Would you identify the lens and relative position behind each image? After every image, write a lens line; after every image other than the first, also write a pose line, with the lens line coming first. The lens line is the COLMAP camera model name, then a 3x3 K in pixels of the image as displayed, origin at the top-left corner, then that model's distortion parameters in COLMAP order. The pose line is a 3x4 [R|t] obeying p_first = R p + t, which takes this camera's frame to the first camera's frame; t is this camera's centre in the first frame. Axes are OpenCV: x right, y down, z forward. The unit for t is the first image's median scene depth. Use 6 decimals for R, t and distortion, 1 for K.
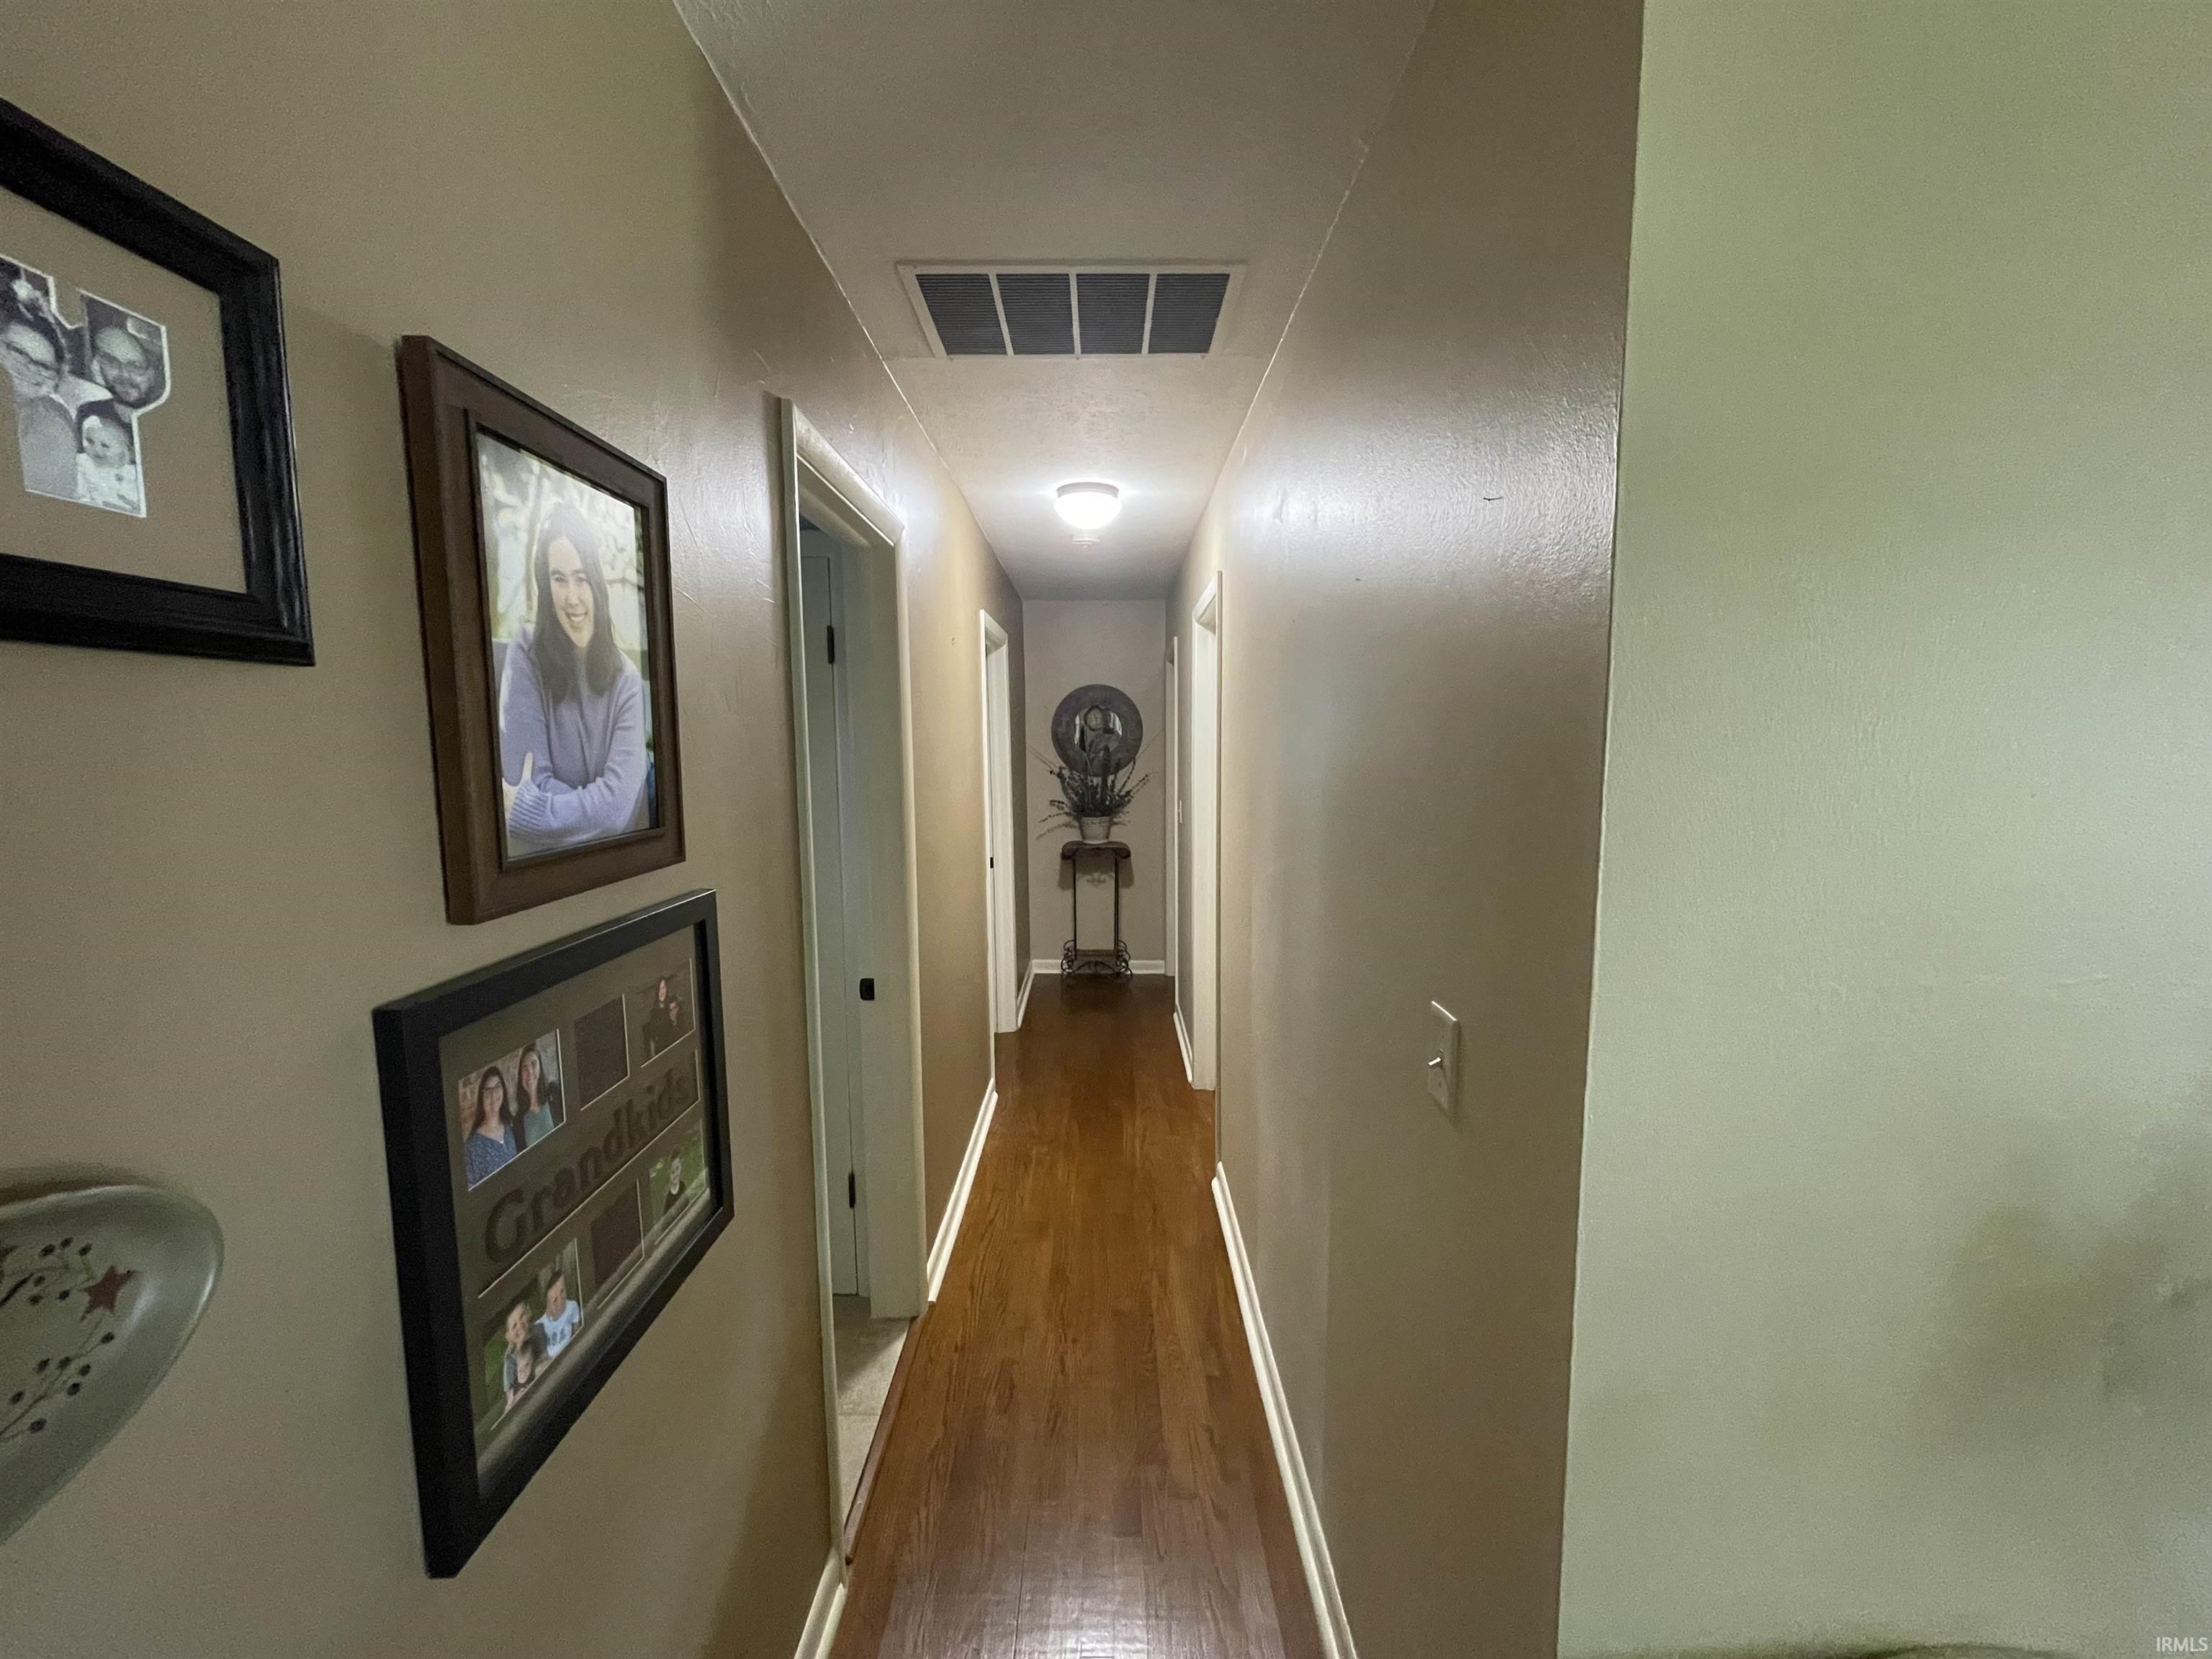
lens RADIAL K [[890.2, 0, 1100.5], [0, 890.2, 832.1], [0, 0, 1]] dist [0.001985, -0.000174]
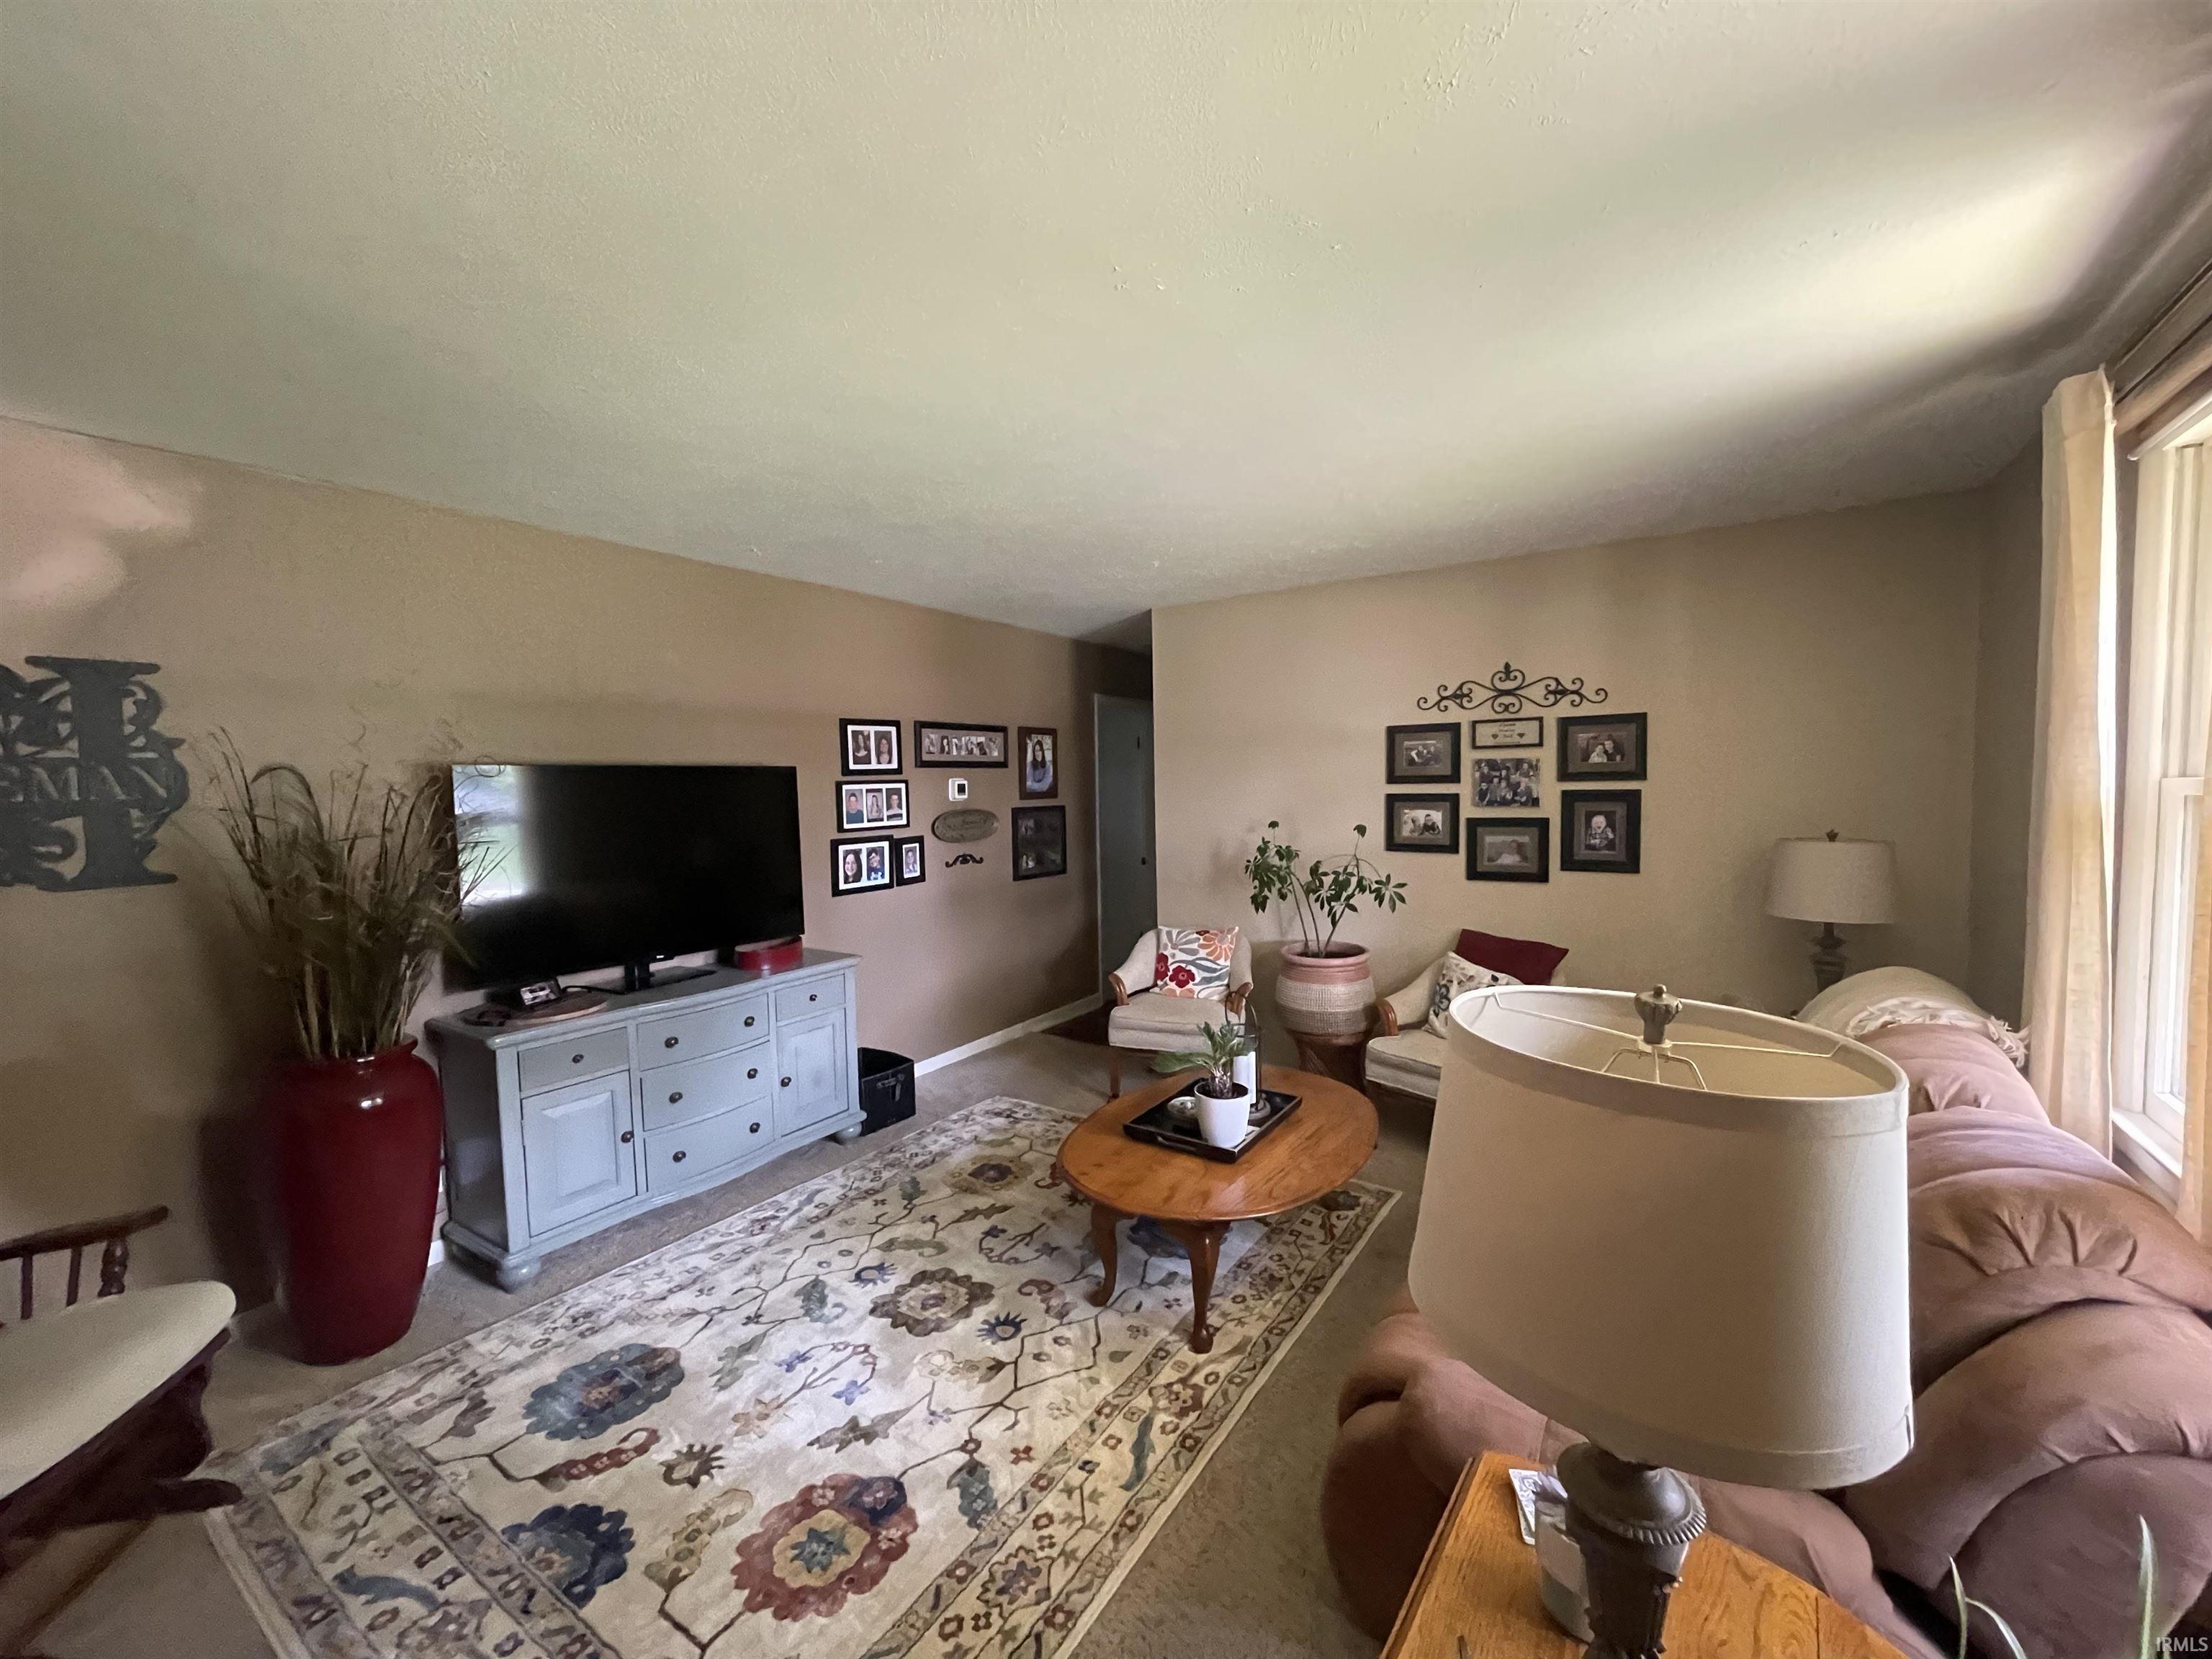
lens RADIAL K [[890.2, 0, 1104.3], [0, 890.2, 828.0], [0, 0, 1]] dist [0.001985, -0.000174]
pose [[0.837439, 0.022314, -0.546075, 4.154383], [-0.041967, 0.998842, -0.023544, 0.503528], [0.544917, 0.042634, 0.837405, -5.122739]]
